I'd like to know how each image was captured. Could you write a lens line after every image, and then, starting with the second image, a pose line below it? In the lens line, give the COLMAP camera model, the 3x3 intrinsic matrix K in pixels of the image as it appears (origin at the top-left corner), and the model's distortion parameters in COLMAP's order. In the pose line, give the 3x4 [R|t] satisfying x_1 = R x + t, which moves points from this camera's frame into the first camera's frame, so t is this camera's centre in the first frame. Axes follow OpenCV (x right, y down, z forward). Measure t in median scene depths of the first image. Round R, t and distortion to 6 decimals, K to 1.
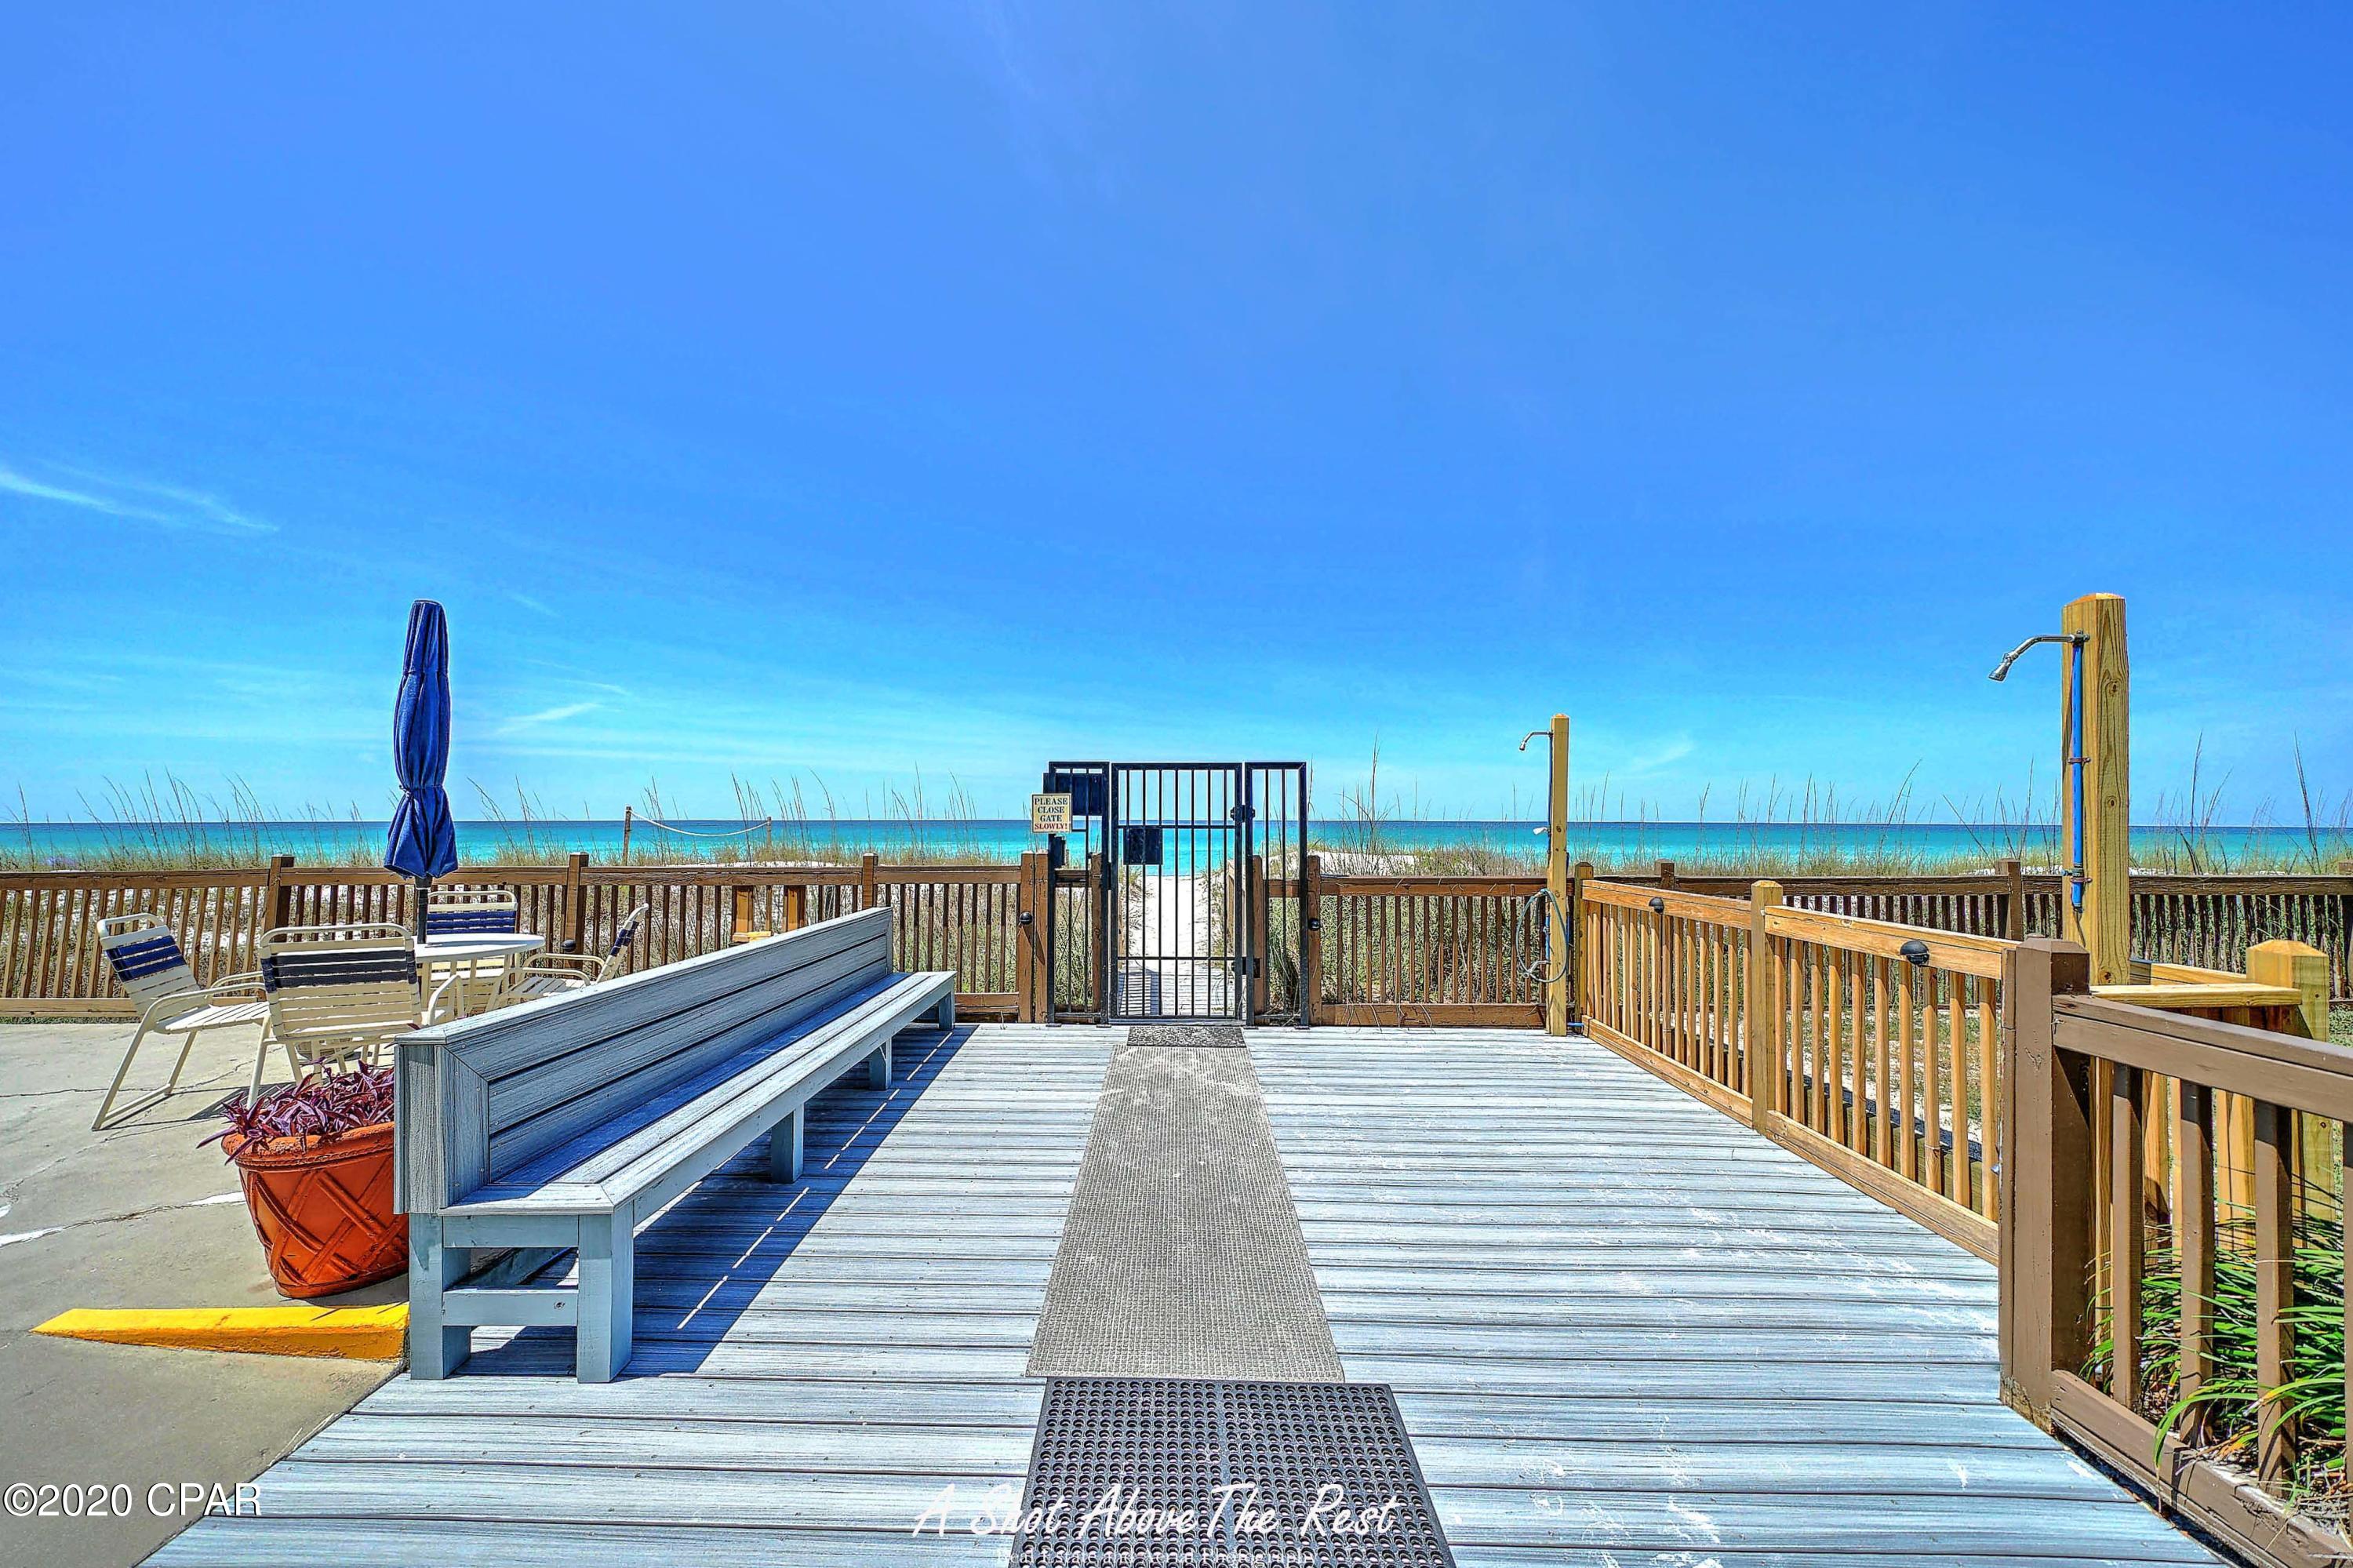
lens RADIAL K [[806.7, 0, 1183.1], [0, 806.7, 799.6], [0, 0, 1]] dist [-0.001559, -0.000145]
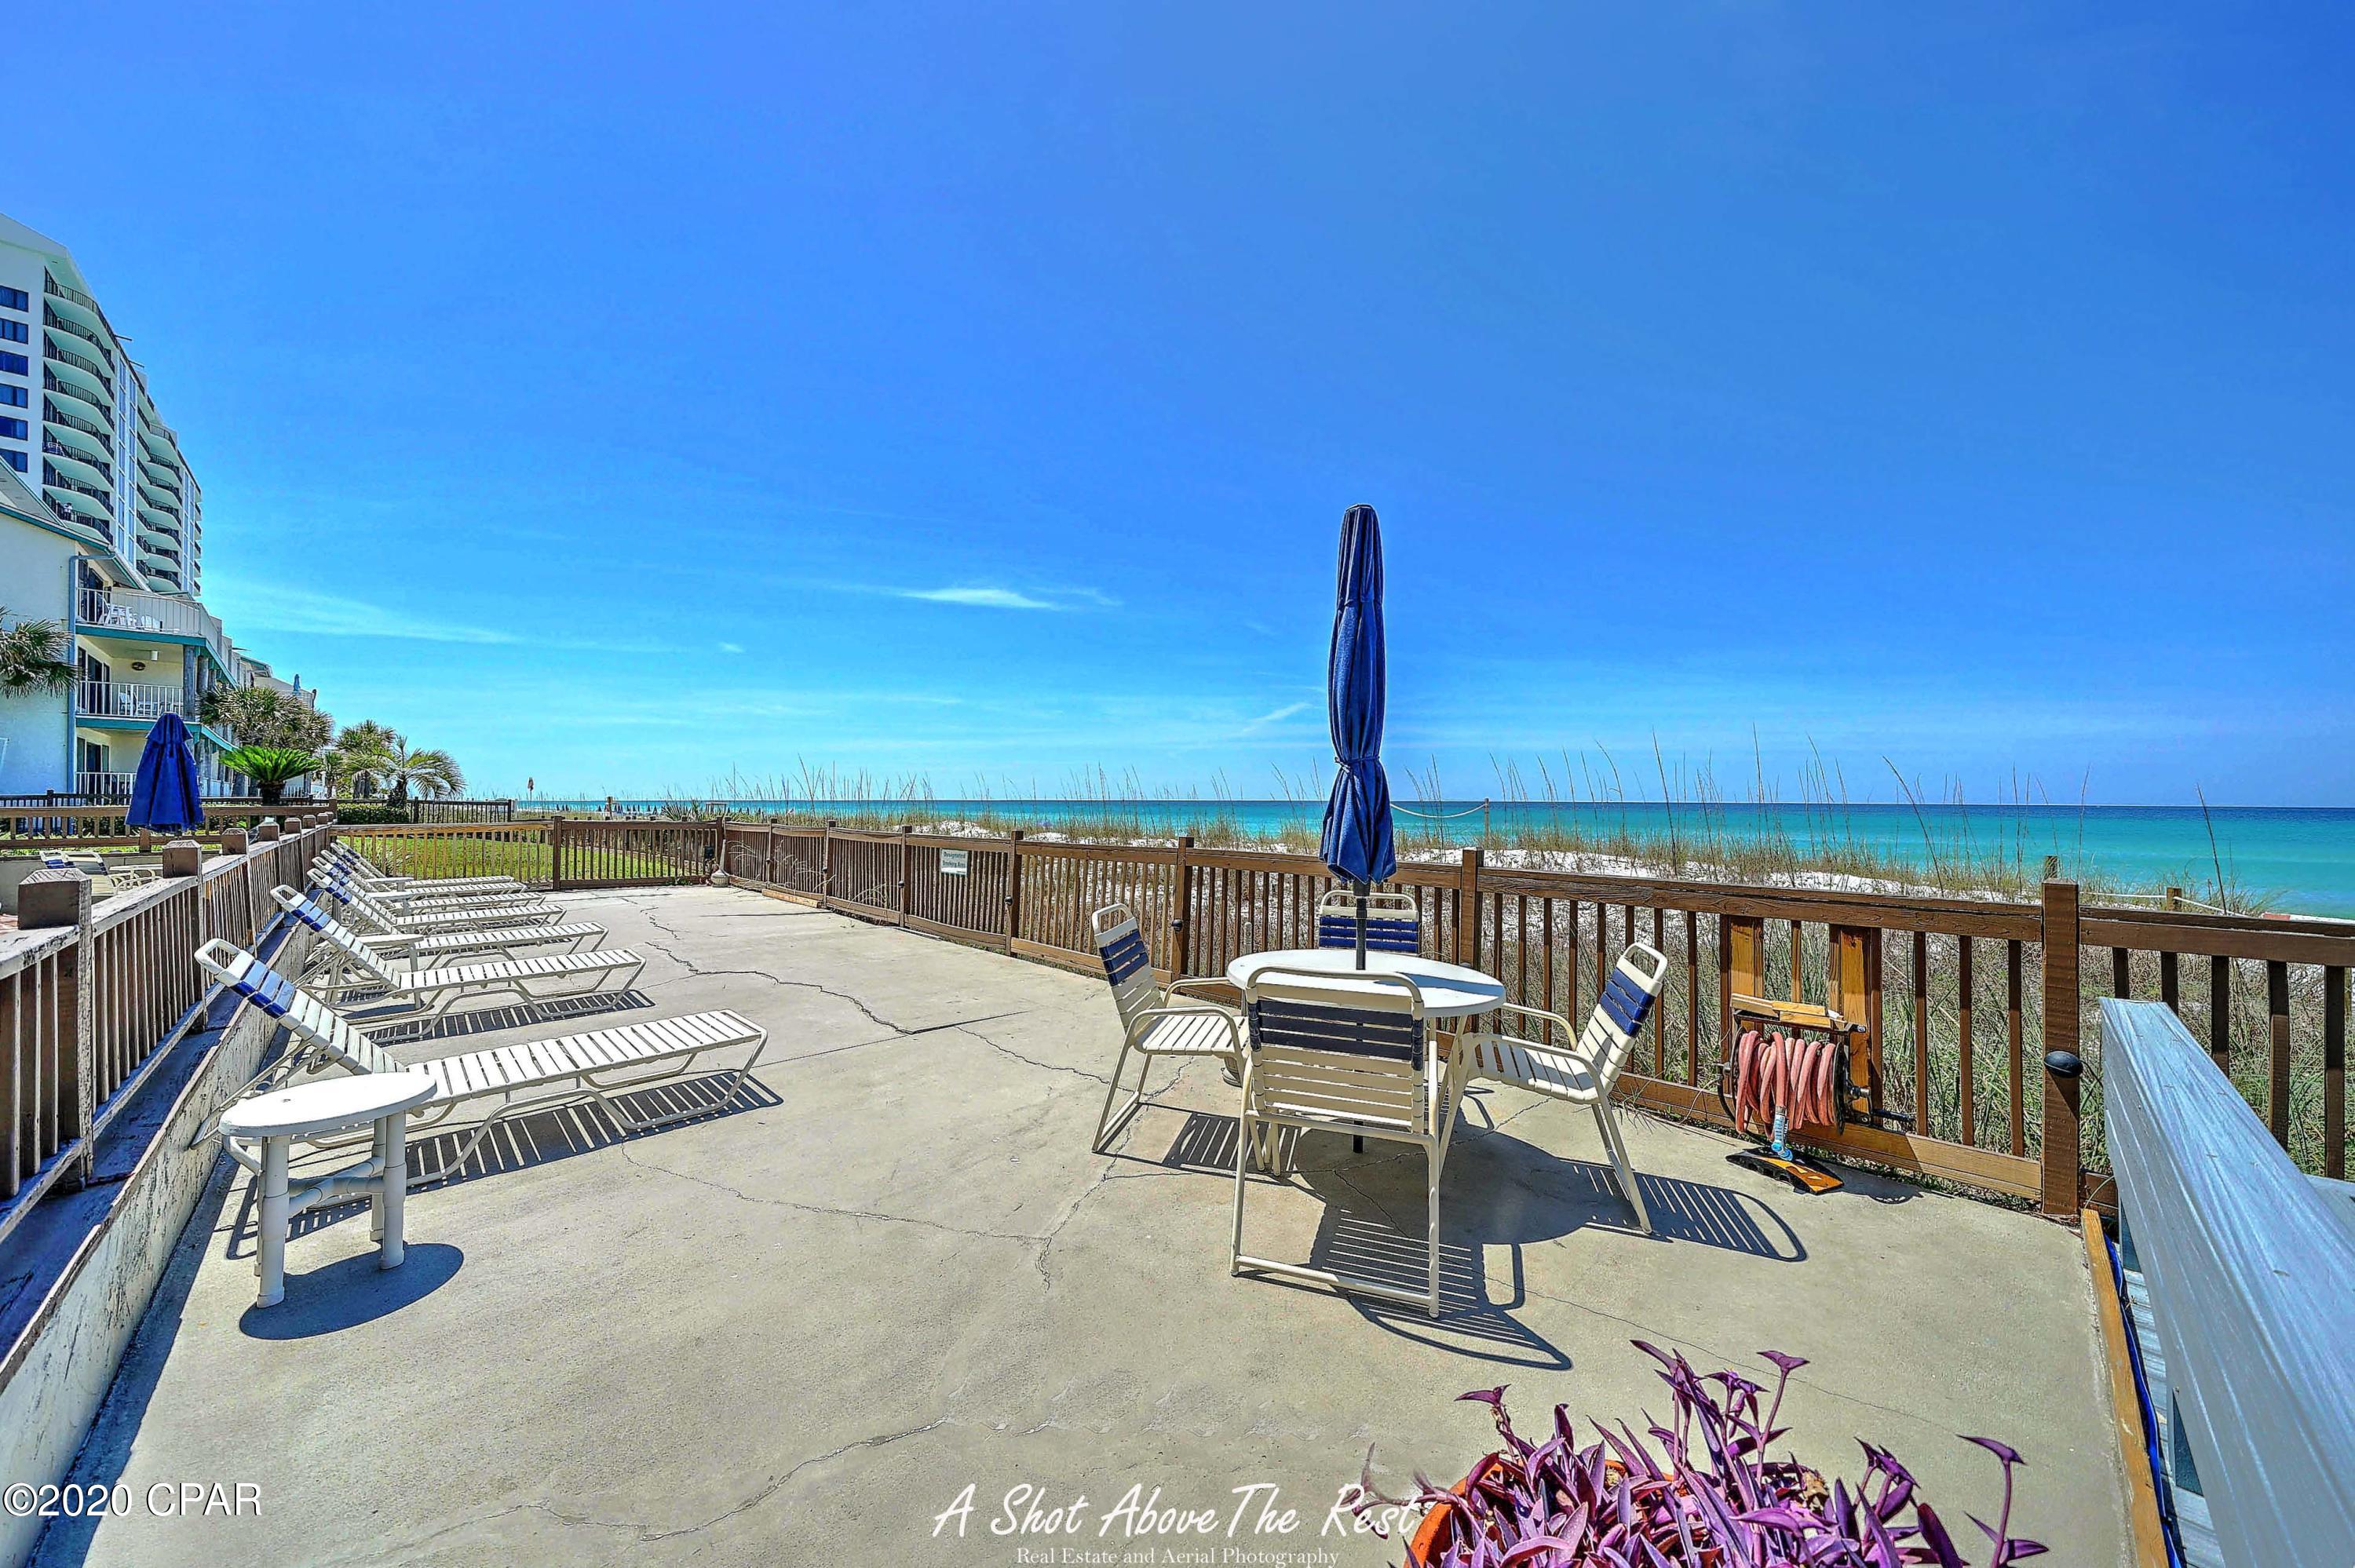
lens RADIAL K [[807.3, 0, 1179.6], [0, 807.3, 792.2], [0, 0, 1]] dist [-0.001559, -0.000145]
pose [[0.710772, -0.000382, -0.703423, -0.530012], [0.011009, 0.999883, 0.010581, 0.004739], [0.703337, -0.015264, 0.710693, 0.352675]]
